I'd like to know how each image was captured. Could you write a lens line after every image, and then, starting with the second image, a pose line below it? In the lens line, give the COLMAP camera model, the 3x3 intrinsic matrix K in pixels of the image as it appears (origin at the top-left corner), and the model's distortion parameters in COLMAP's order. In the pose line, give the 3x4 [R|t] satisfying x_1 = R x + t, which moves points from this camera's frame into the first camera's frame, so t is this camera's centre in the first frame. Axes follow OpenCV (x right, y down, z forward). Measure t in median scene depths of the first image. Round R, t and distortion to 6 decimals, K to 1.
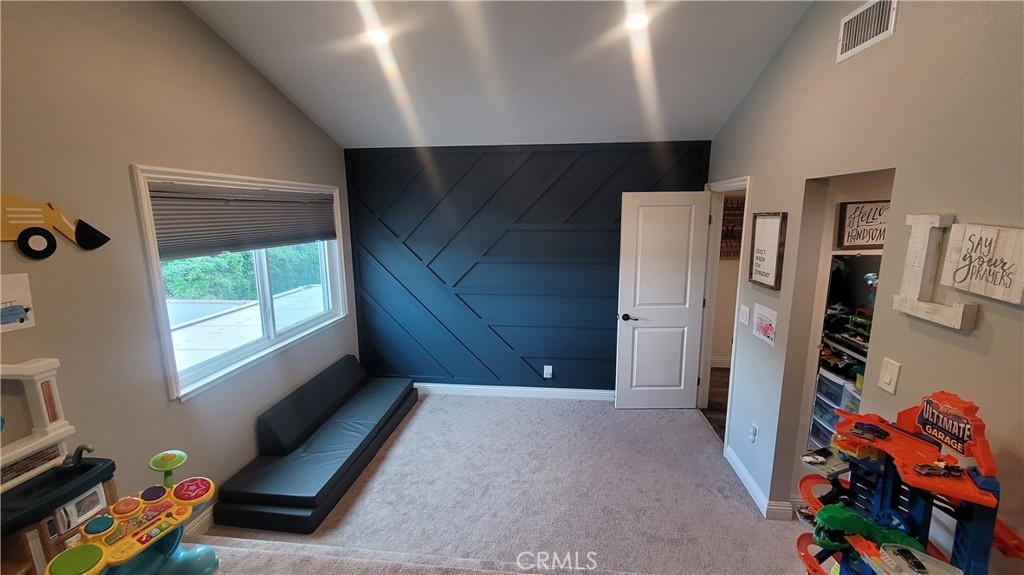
lens RADIAL K [[415.2, 0, 510.3], [0, 415.2, 290.9], [0, 0, 1]] dist [-0.000095, -0.001453]
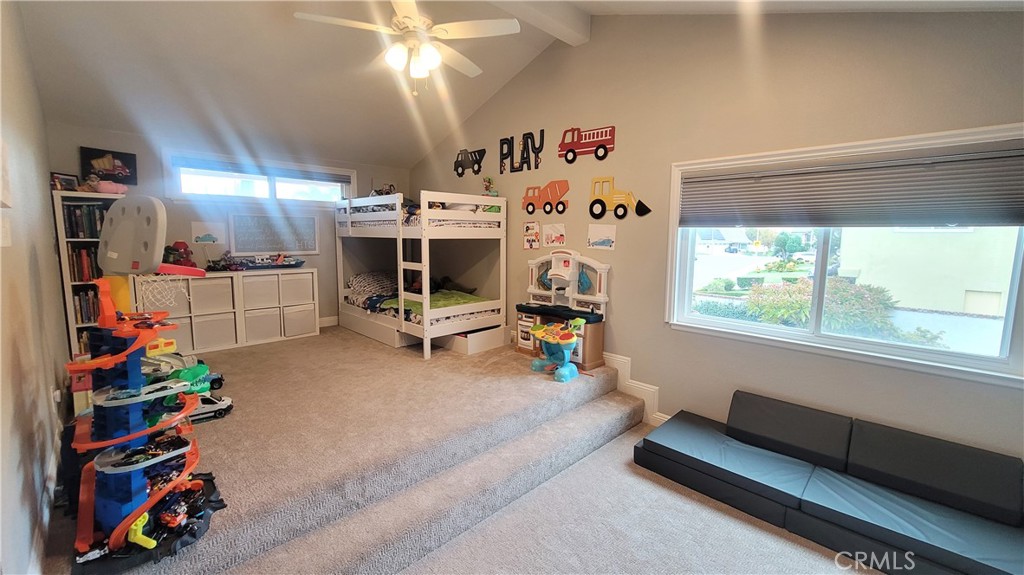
lens RADIAL K [[415.2, 0, 511.4], [0, 415.2, 277.4], [0, 0, 1]] dist [-0.000095, -0.001453]
pose [[-0.627079, 0.109579, -0.771209, 0.766419], [-0.131635, 0.960910, 0.243567, -0.207036], [0.767752, 0.254254, -0.588142, 1.676568]]
